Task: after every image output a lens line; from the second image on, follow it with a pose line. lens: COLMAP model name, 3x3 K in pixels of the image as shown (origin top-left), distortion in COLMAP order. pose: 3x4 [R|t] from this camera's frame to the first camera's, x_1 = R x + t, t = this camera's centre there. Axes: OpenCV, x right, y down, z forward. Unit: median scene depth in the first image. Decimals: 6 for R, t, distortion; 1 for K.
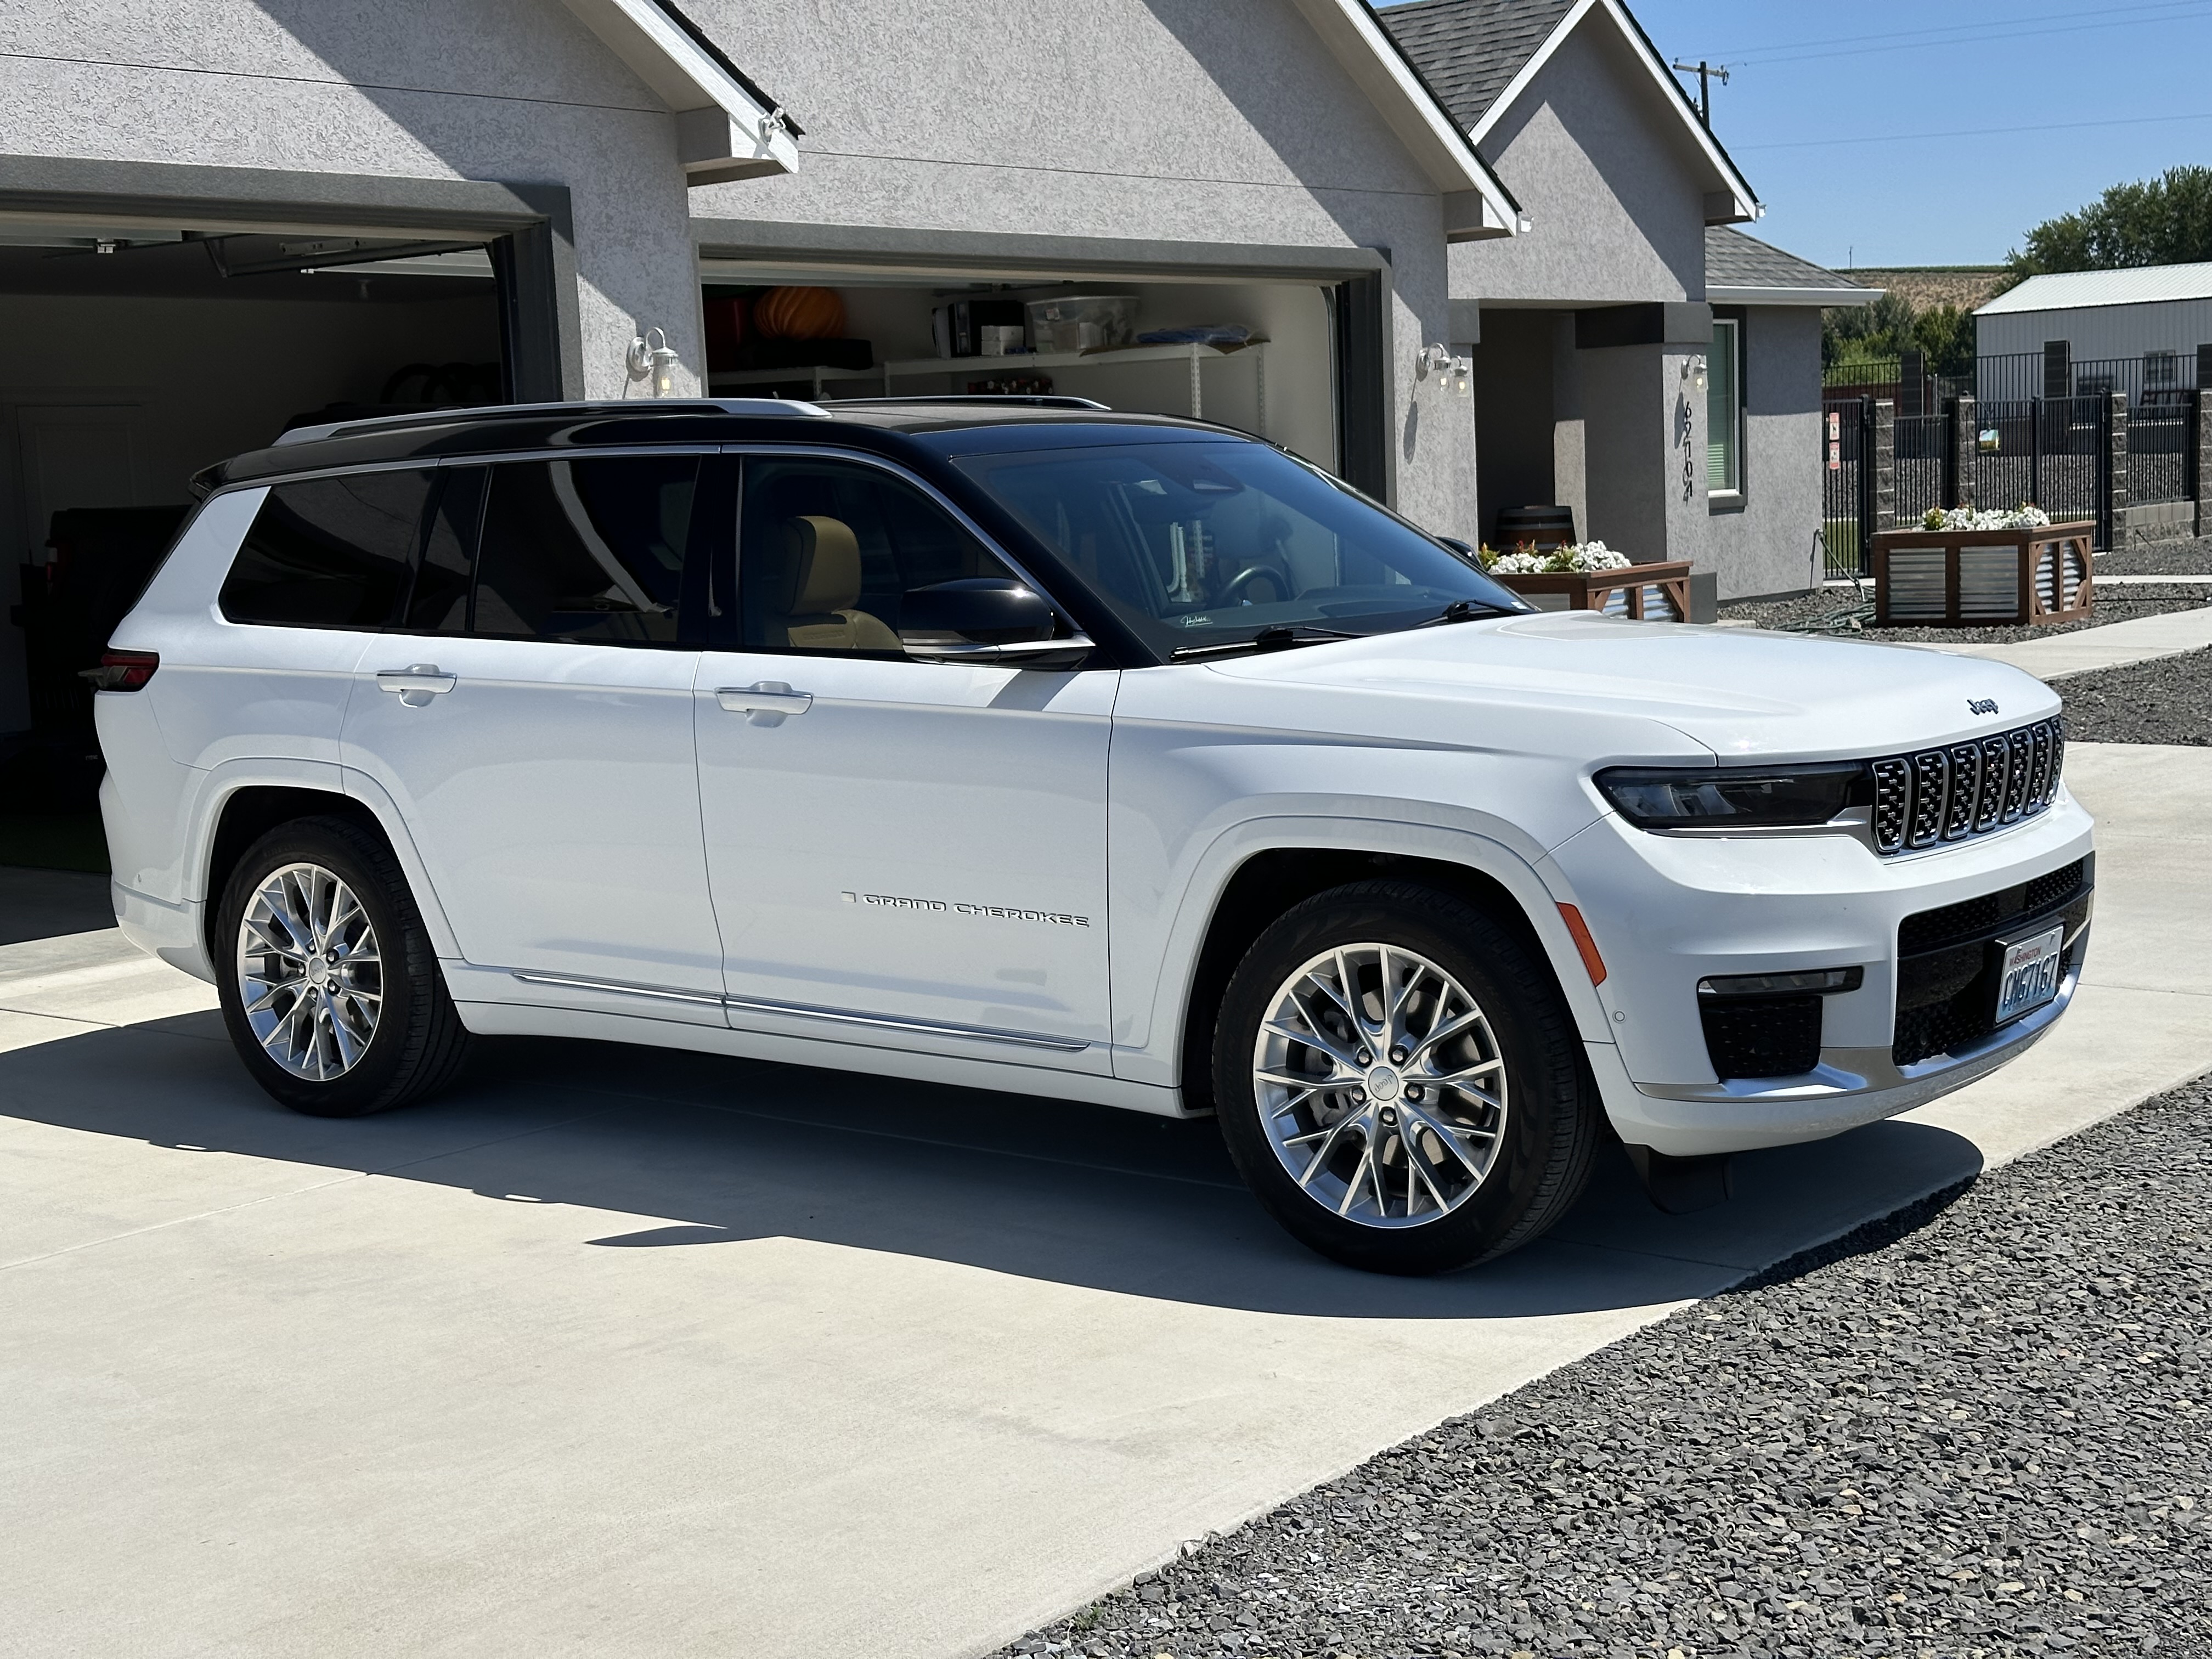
lens RADIAL K [[3061.7, 0, 1118.0], [0, 3061.7, 825.1], [0, 0, 1]] dist [0.159244, 0.000000]
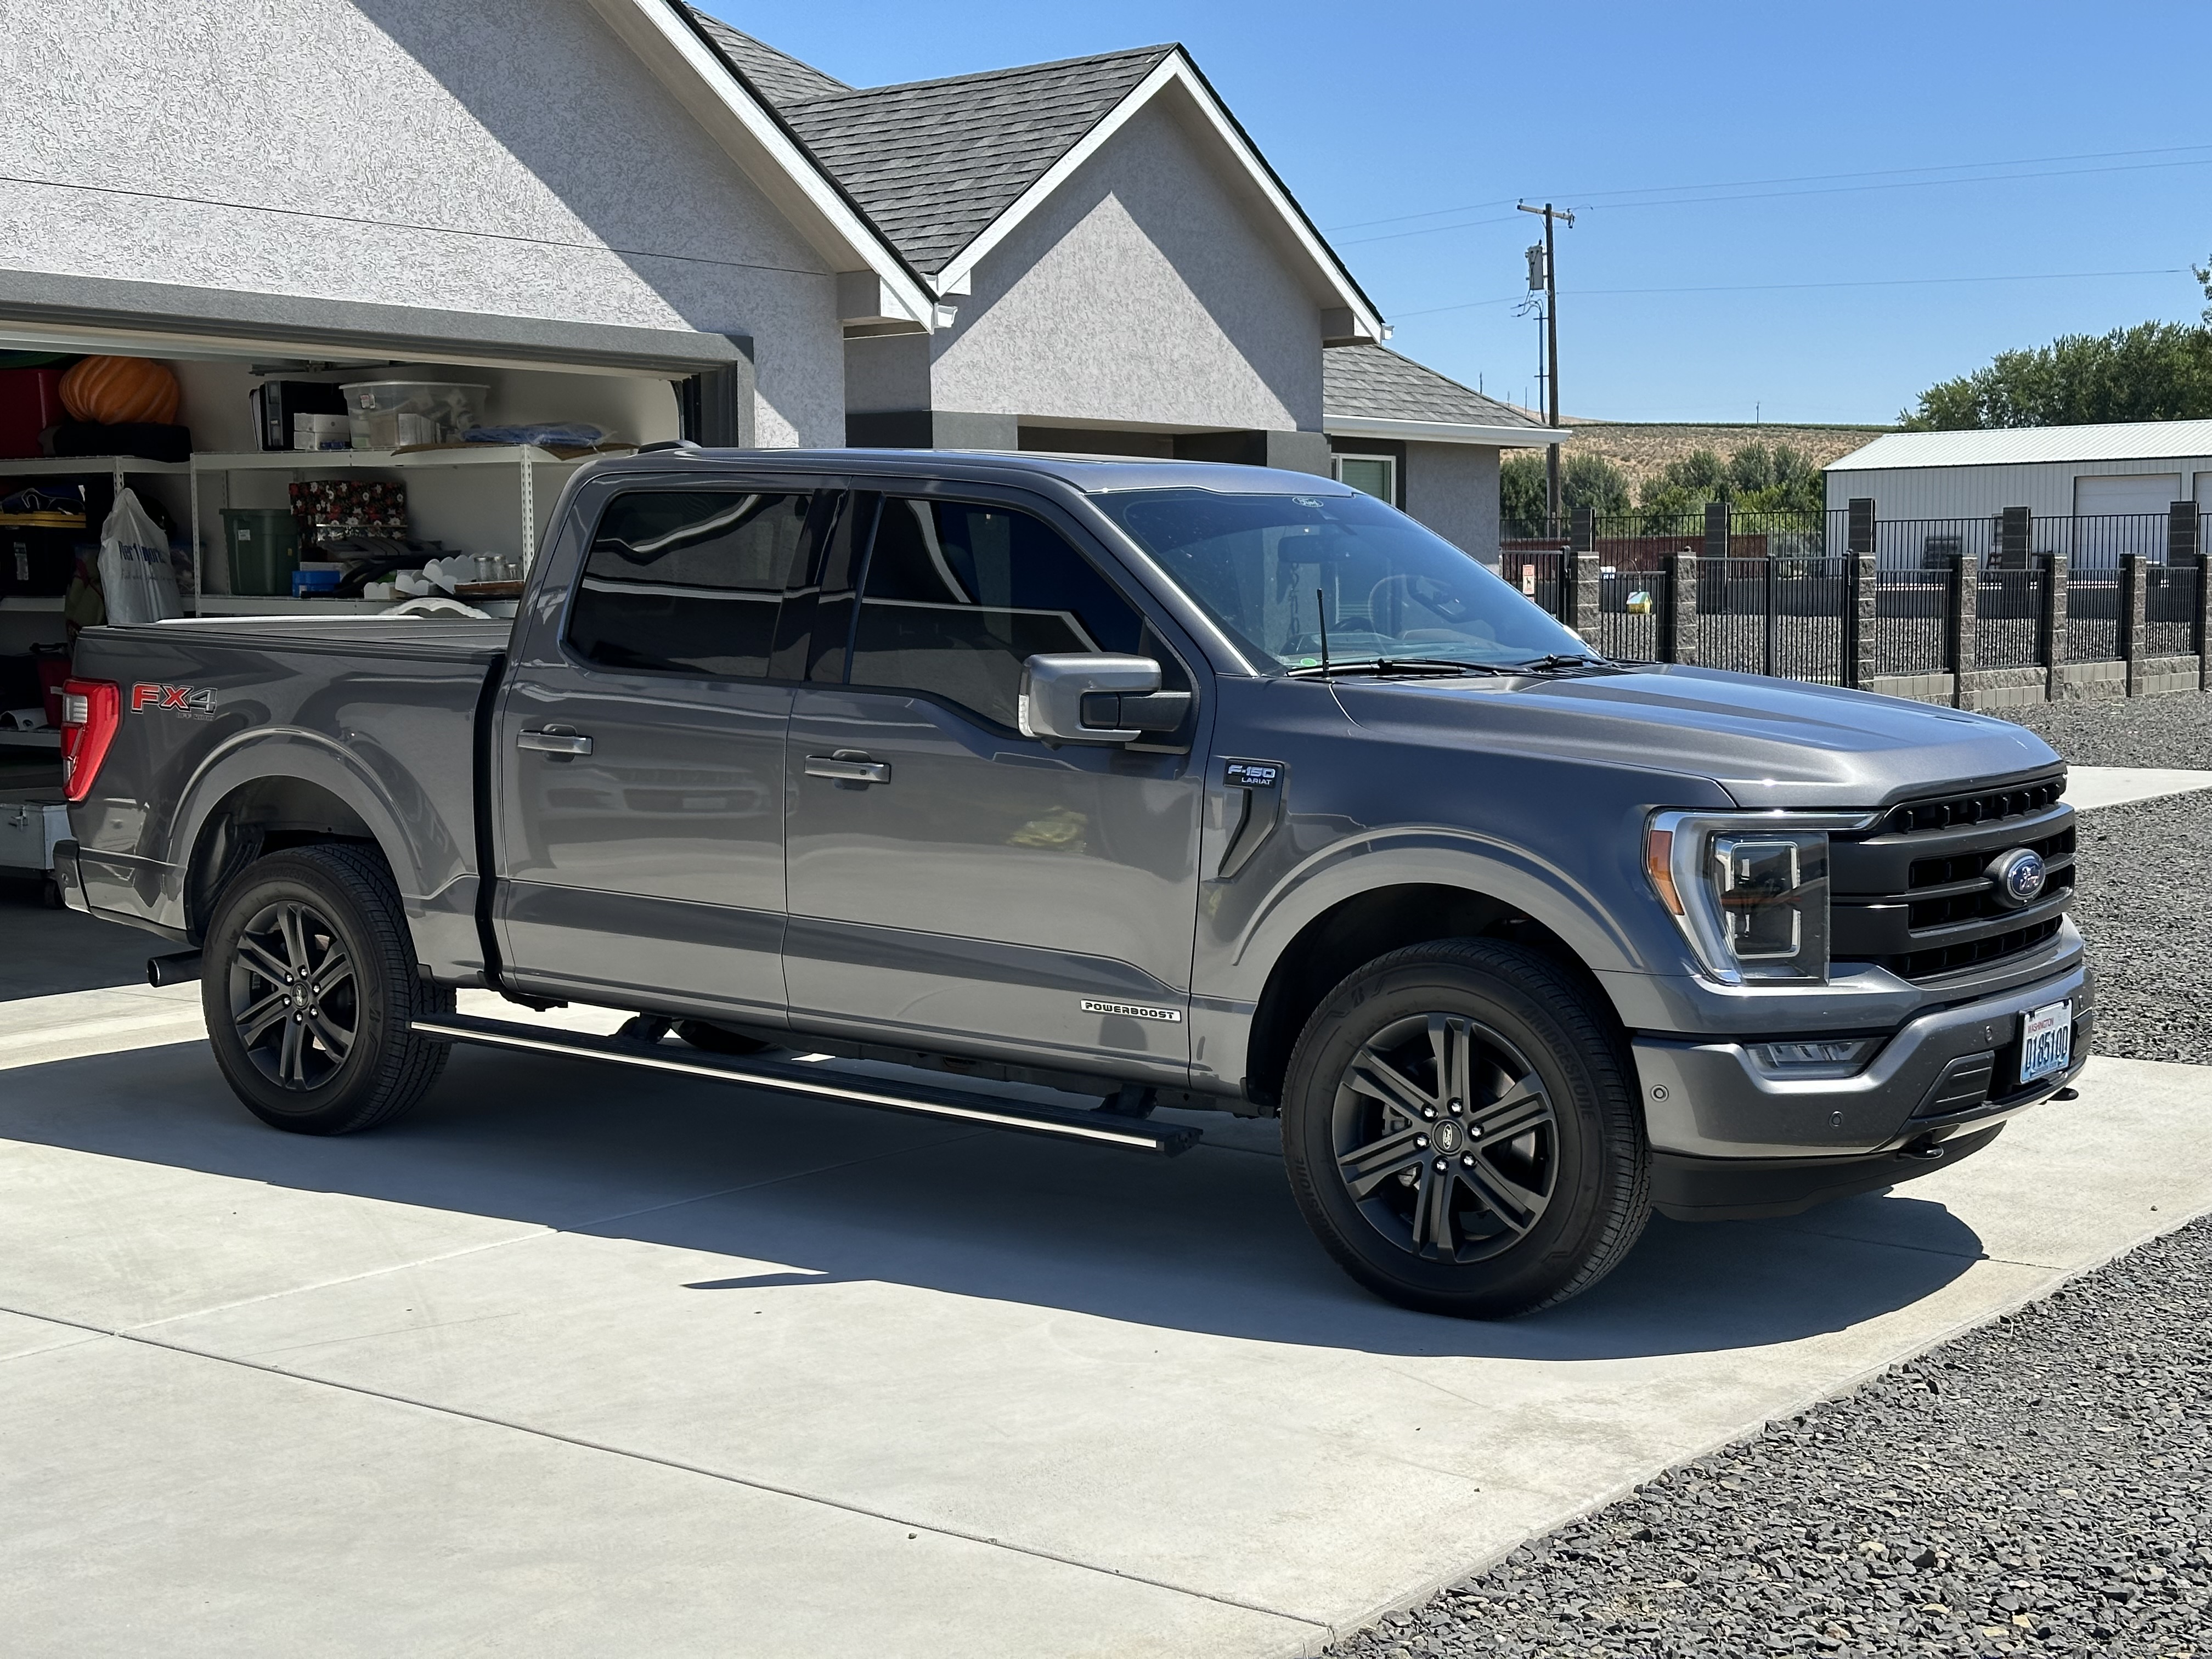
lens RADIAL K [[3061.7, 0, 1098.7], [0, 3061.7, 840.2], [0, 0, 1]] dist [0.159244, 0.000000]
pose [[0.999132, 0.032826, 0.025642, 0.120719], [-0.031903, 0.998857, -0.035584, -0.023673], [-0.026781, 0.034735, 0.999038, 0.154758]]
